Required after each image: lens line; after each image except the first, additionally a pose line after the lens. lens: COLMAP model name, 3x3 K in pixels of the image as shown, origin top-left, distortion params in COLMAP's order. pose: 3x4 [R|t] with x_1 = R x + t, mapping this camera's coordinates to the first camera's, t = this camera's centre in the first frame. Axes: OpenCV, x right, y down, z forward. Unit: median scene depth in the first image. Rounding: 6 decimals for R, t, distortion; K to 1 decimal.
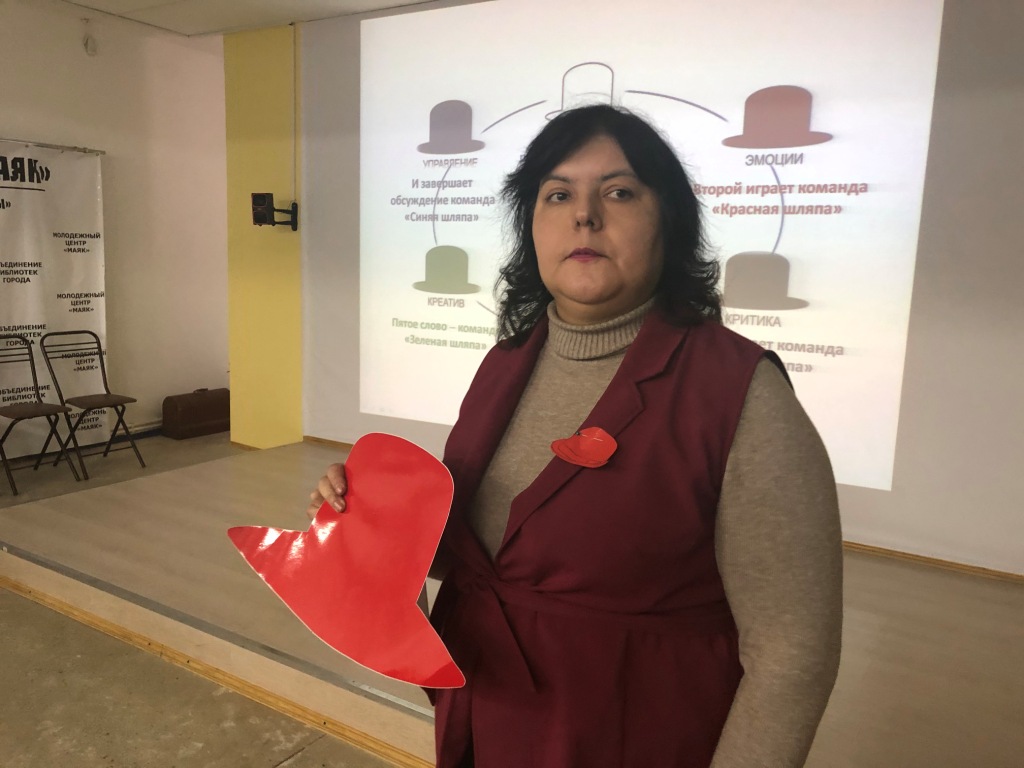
lens RADIAL K [[845.2, 0, 514.4], [0, 845.2, 388.1], [0, 0, 1]] dist [0.013412, -0.013209]
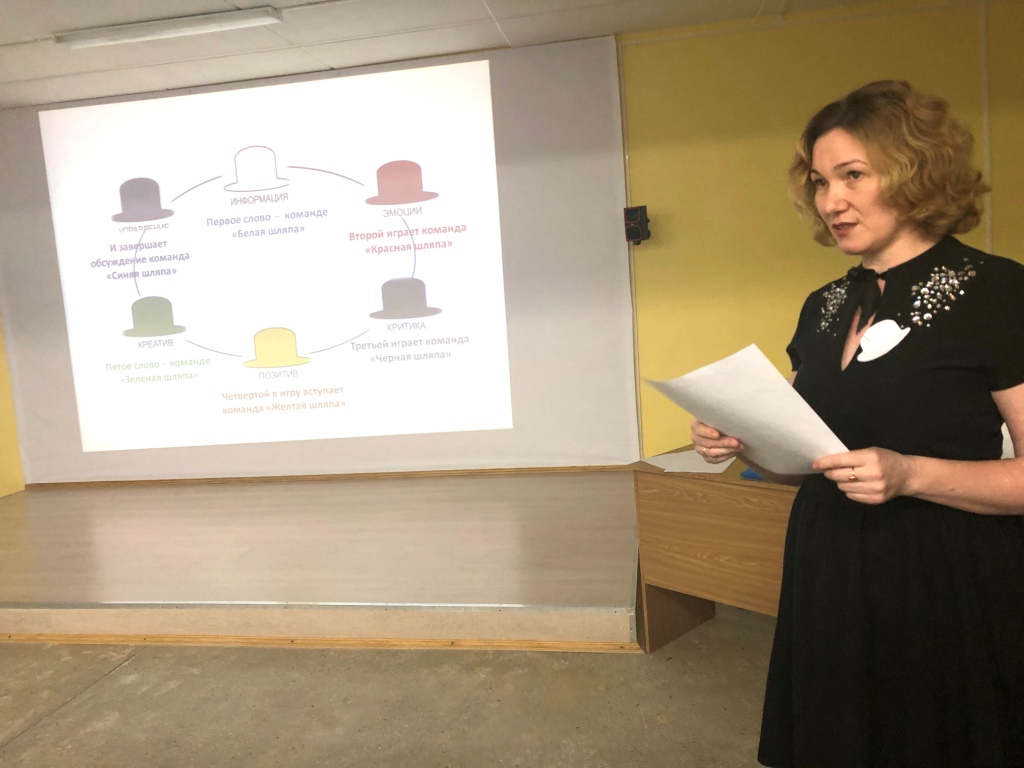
lens RADIAL K [[845.2, 0, 507.7], [0, 845.2, 373.5], [0, 0, 1]] dist [0.013412, -0.013209]
pose [[0.920801, -0.132443, 0.366857, -0.080544], [0.154963, 0.987386, -0.032485, 0.065181], [-0.357927, 0.086762, 0.929710, -0.332383]]
